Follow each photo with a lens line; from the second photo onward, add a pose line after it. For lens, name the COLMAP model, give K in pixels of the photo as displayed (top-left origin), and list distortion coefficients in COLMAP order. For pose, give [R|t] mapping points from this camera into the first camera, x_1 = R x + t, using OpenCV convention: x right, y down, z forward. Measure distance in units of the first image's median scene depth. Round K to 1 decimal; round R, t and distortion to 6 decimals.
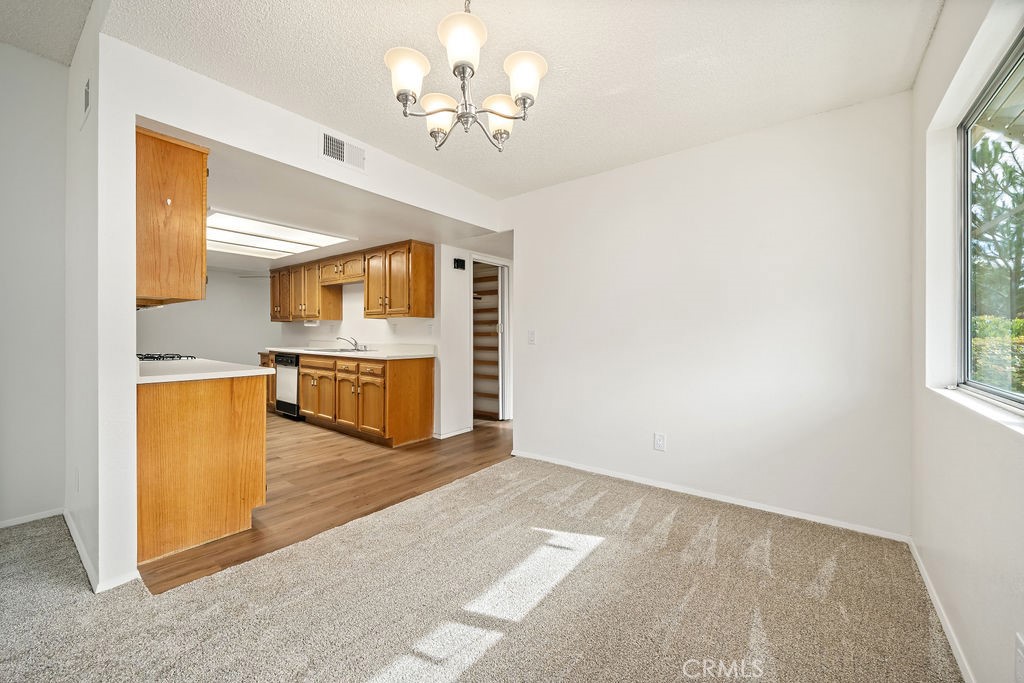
lens RADIAL K [[407.4, 0, 513.5], [0, 407.4, 336.2], [0, 0, 1]] dist [-0.000418, -0.000018]
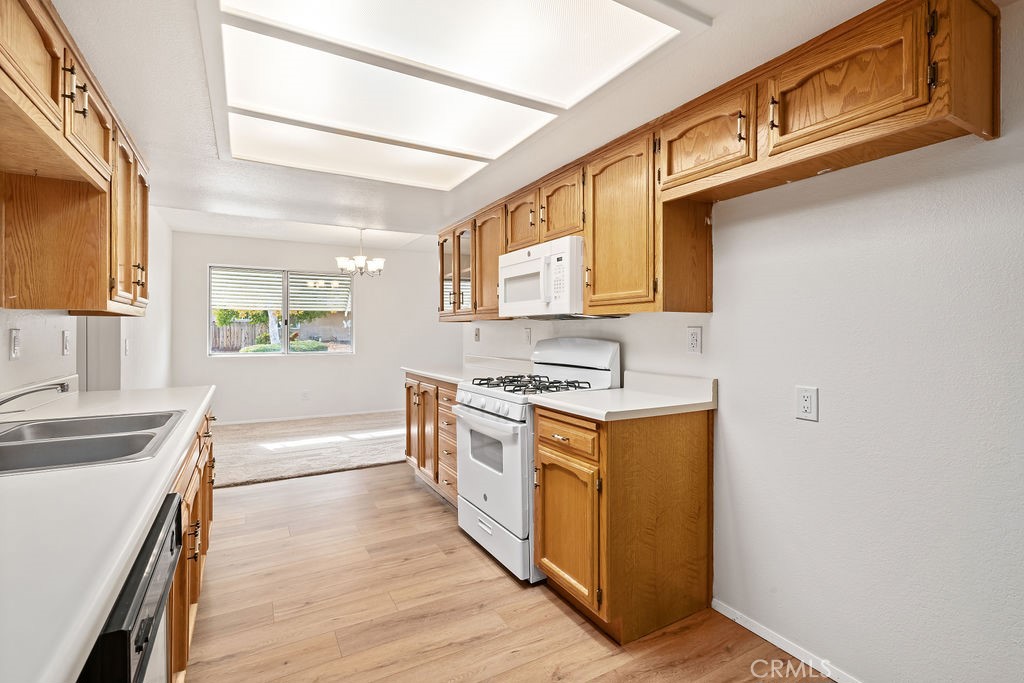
lens RADIAL K [[467.3, 0, 506.9], [0, 467.3, 328.7], [0, 0, 1]] dist [-0.000790, 0.000031]
pose [[-0.920646, -0.003186, 0.390384, -0.846243], [-0.001924, 0.999992, 0.003623, -0.032665], [-0.390393, 0.002584, -0.920645, 1.272441]]
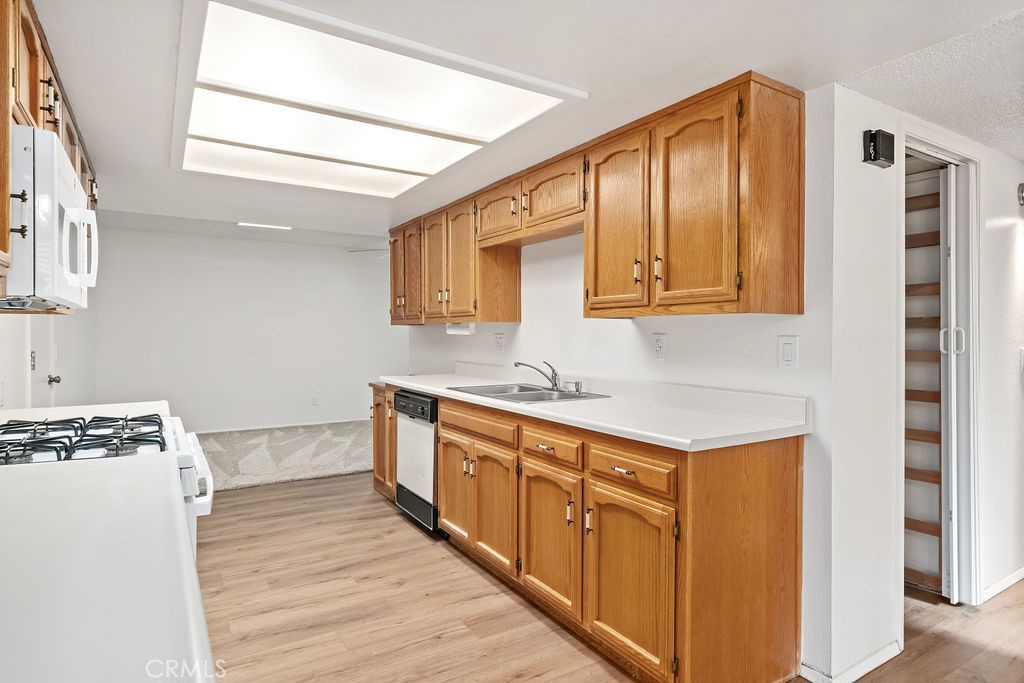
lens RADIAL K [[565.1, 0, 511.6], [0, 565.1, 338.4], [0, 0, 1]] dist [0.016245, 0.000565]
pose [[0.938660, 0.000237, -0.344843, -0.252679], [-0.000050, 1.000000, 0.000552, -0.025285], [0.344844, -0.000501, 0.938660, 0.476603]]
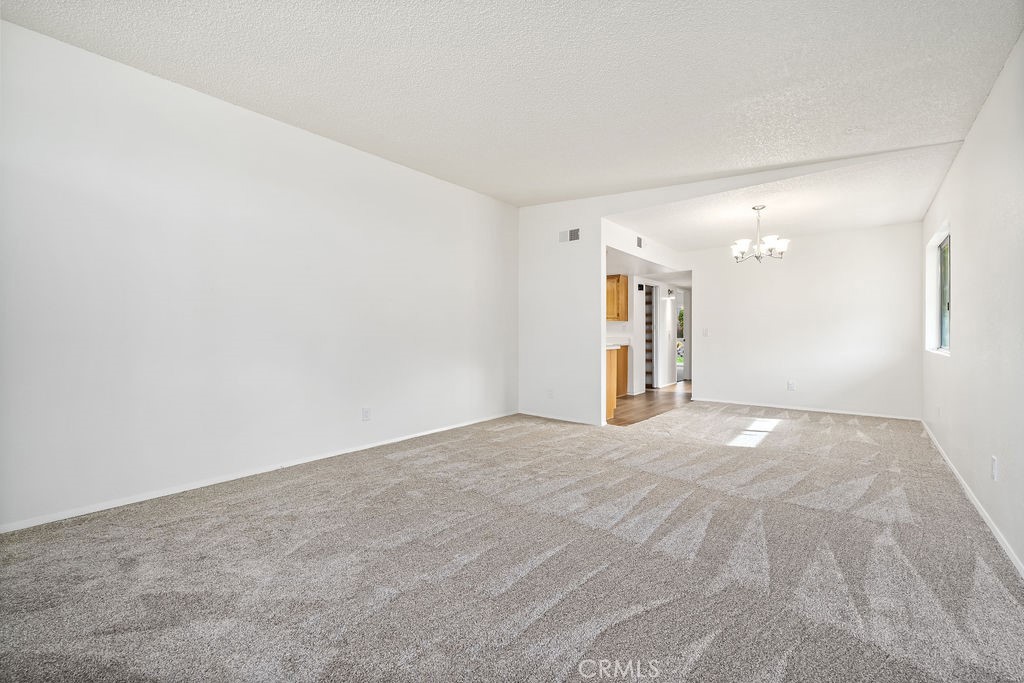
lens RADIAL K [[428.1, 0, 505.2], [0, 428.1, 334.7], [0, 0, 1]] dist [-0.001160, 0.000032]
pose [[0.998576, -0.002932, -0.053264, -0.582098], [0.002694, 0.999986, -0.004543, 0.015396], [0.053277, 0.004393, 0.998570, -0.718140]]
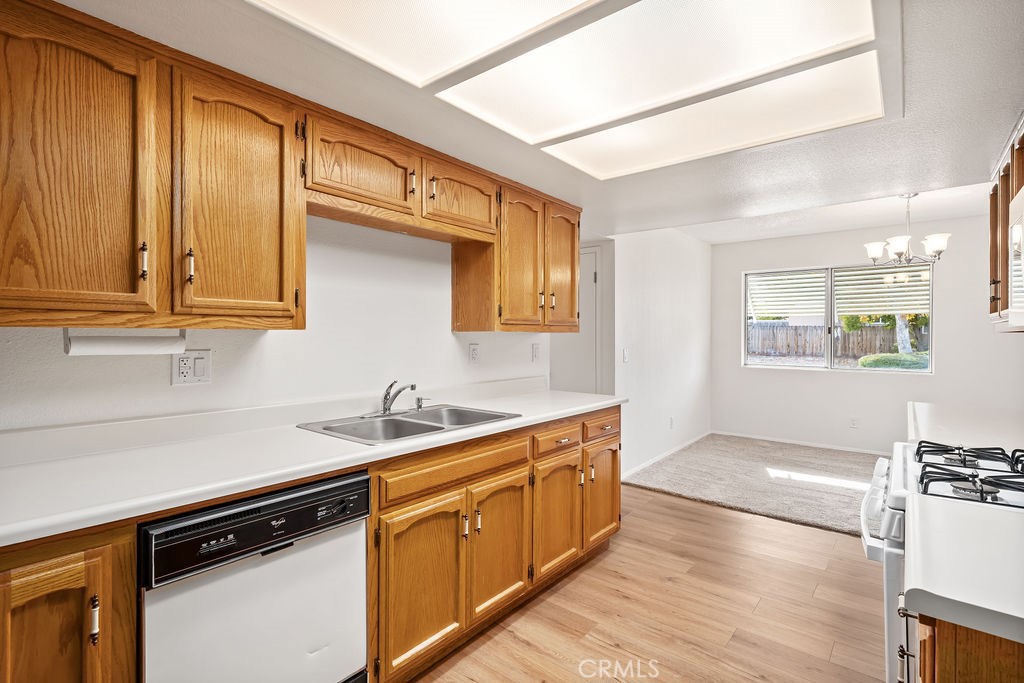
lens RADIAL K [[487.3, 0, 504.5], [0, 487.3, 334.8], [0, 0, 1]] dist [0.000653, 0.000361]
pose [[0.034337, -0.004476, 0.999400, -0.930153], [0.004905, 0.999979, 0.004310, -0.043894], [-0.999398, 0.004754, 0.034359, 1.011539]]
